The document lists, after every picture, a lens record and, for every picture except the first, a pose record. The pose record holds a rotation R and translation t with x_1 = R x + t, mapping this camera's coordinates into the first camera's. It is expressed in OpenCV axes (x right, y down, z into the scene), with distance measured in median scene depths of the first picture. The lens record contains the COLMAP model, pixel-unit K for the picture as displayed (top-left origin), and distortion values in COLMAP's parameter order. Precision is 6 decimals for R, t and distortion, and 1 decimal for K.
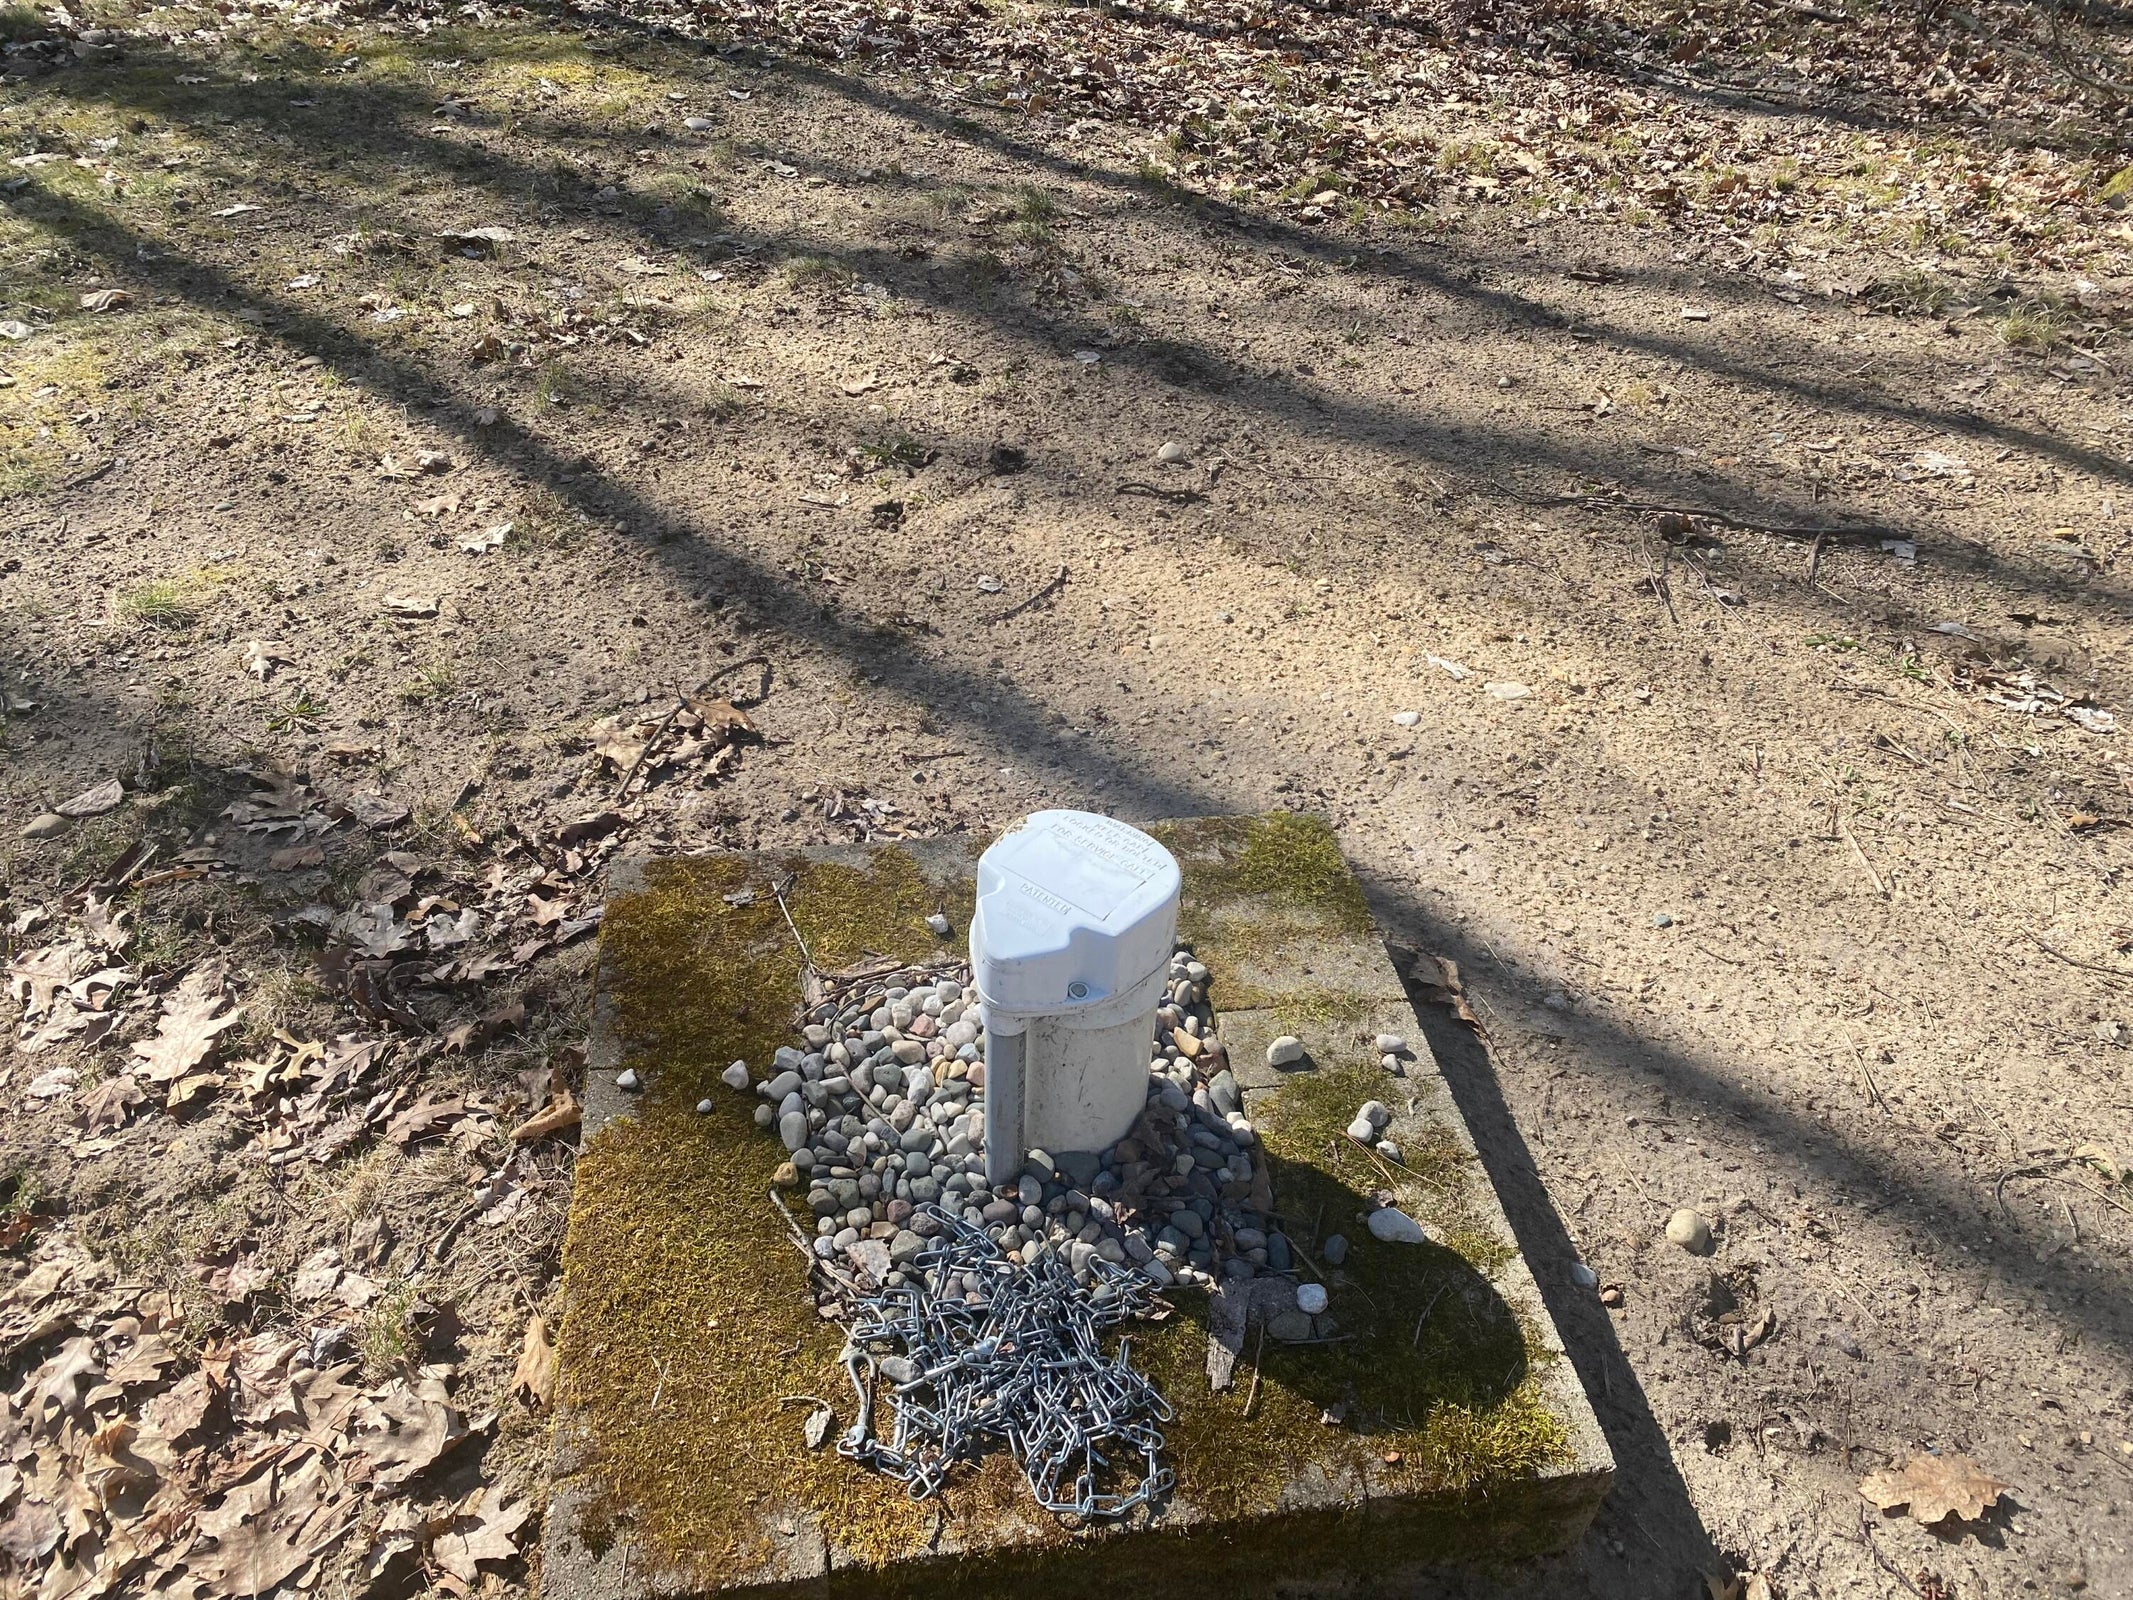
lens RADIAL K [[1639.8, 0, 1066.1], [0, 1639.8, 799.2], [0, 0, 1]] dist [0.027864, -0.021412]
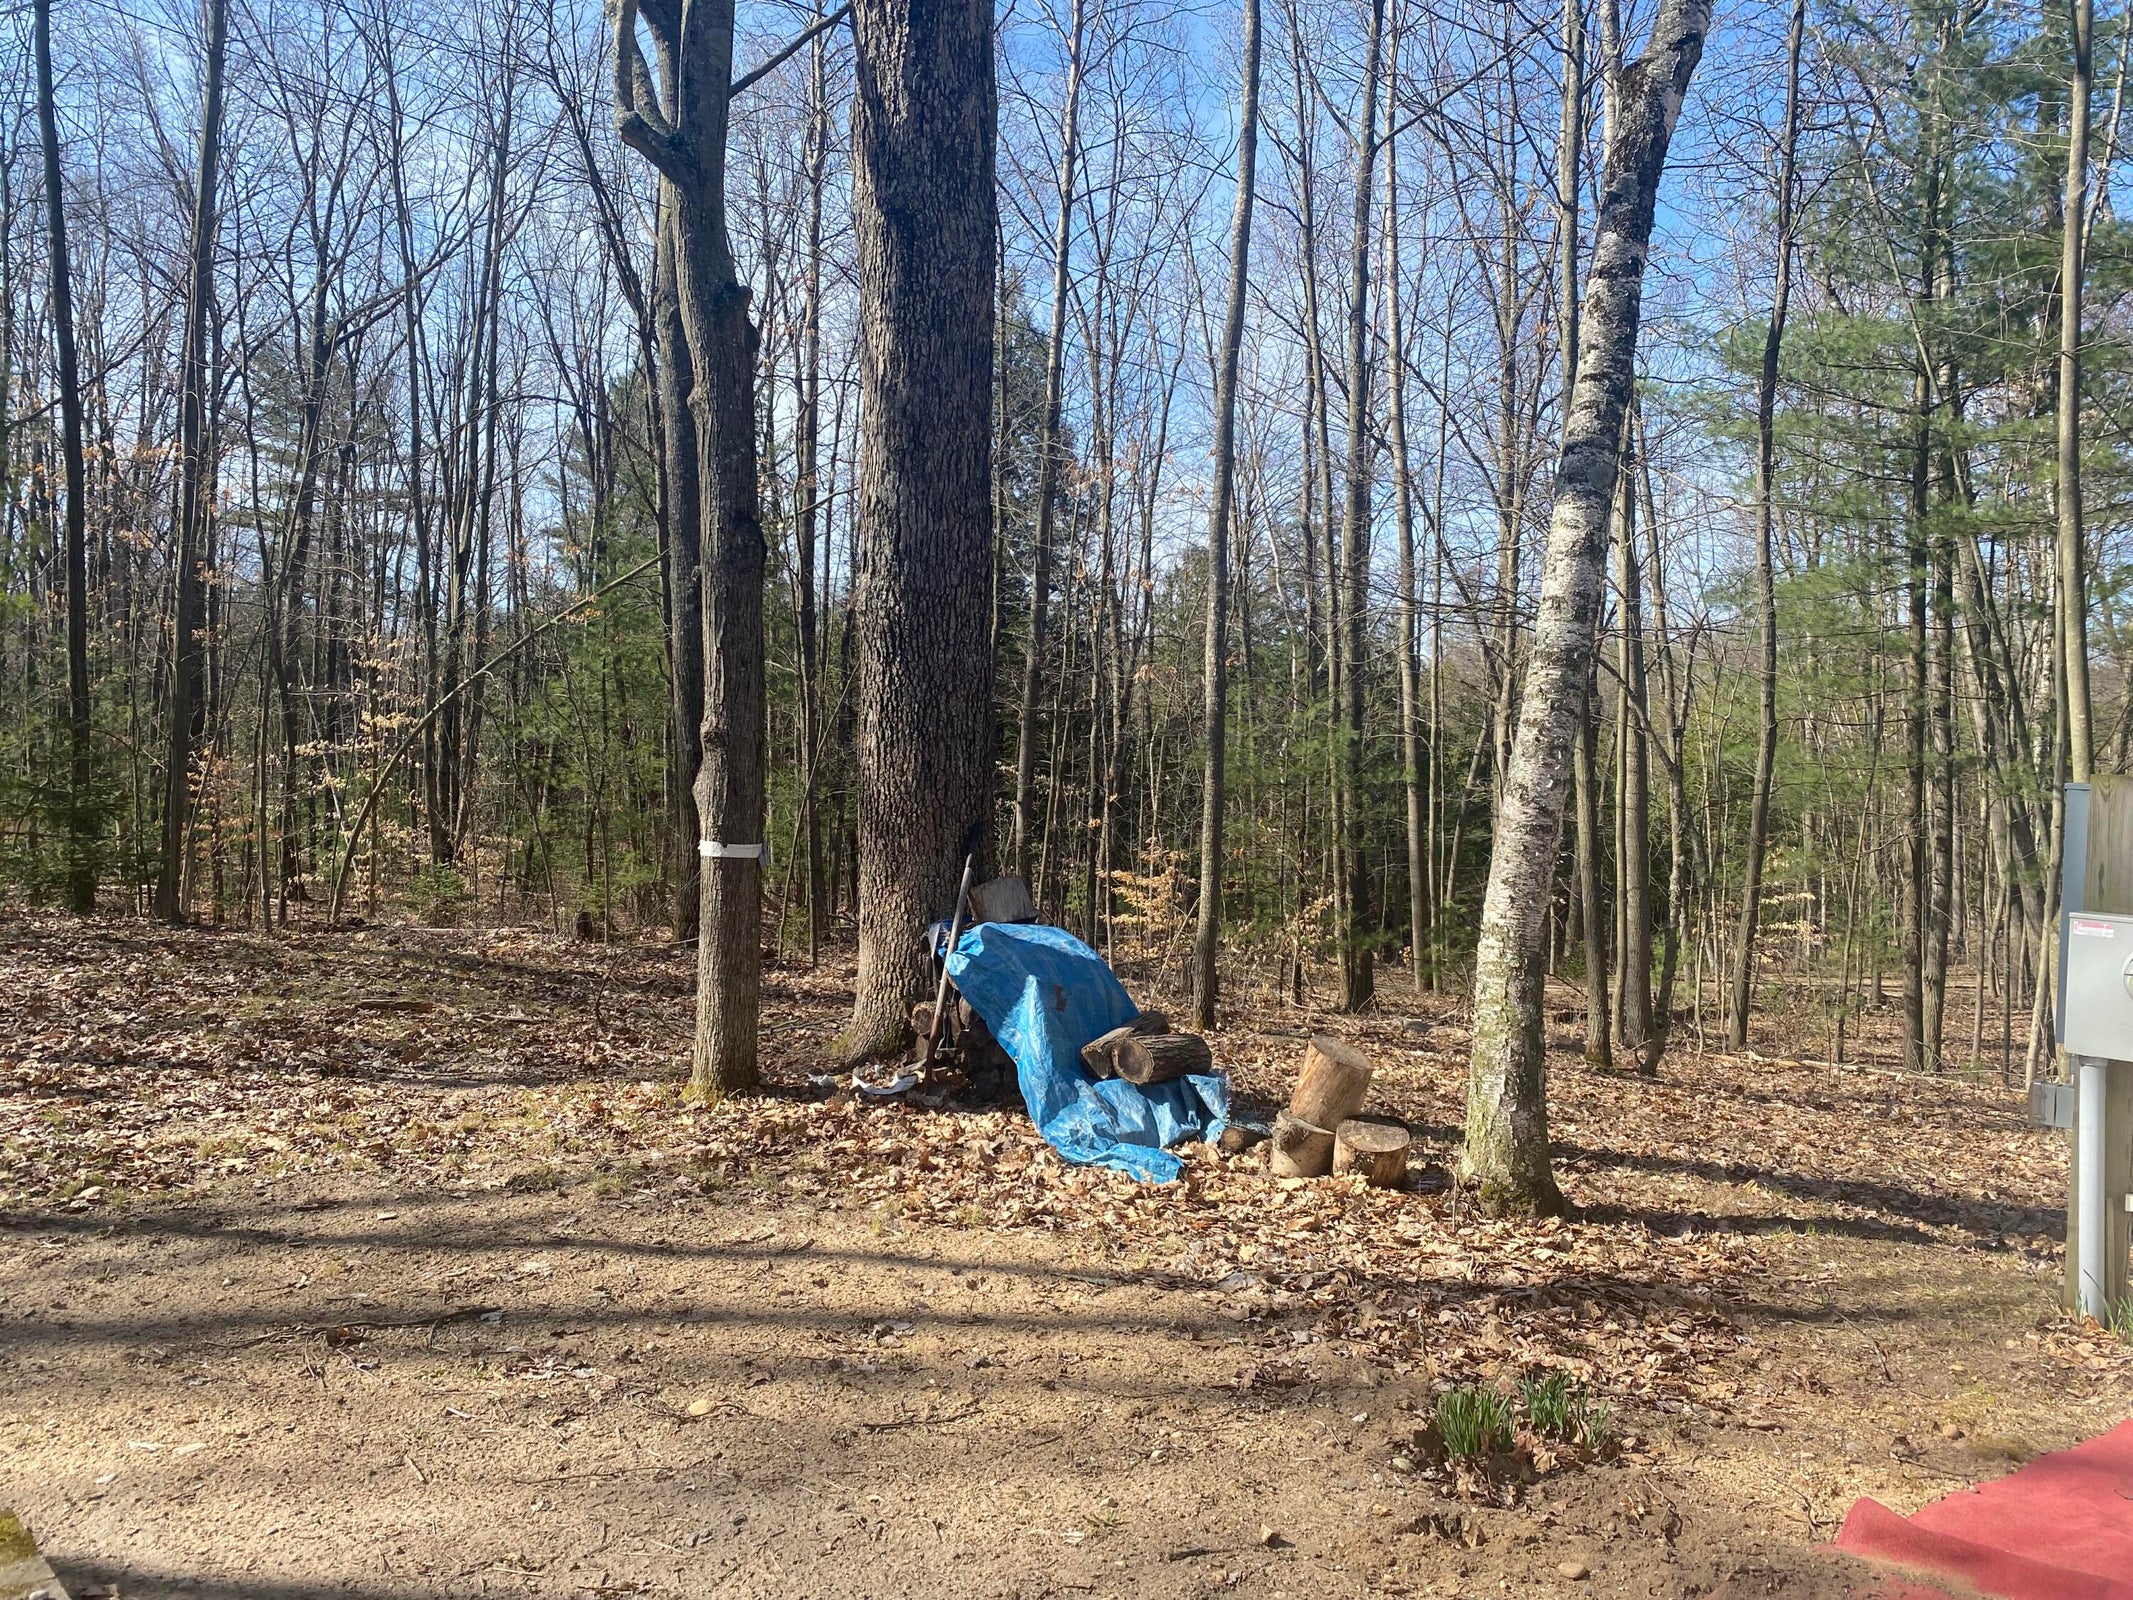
lens RADIAL K [[1639.8, 0, 1069.3], [0, 1639.8, 788.7], [0, 0, 1]] dist [0.027864, -0.021412]
pose [[0.809111, -0.034606, 0.586635, 0.029940], [0.356138, 0.822936, -0.442654, 0.209128], [-0.467445, 0.567080, 0.678171, -0.390591]]
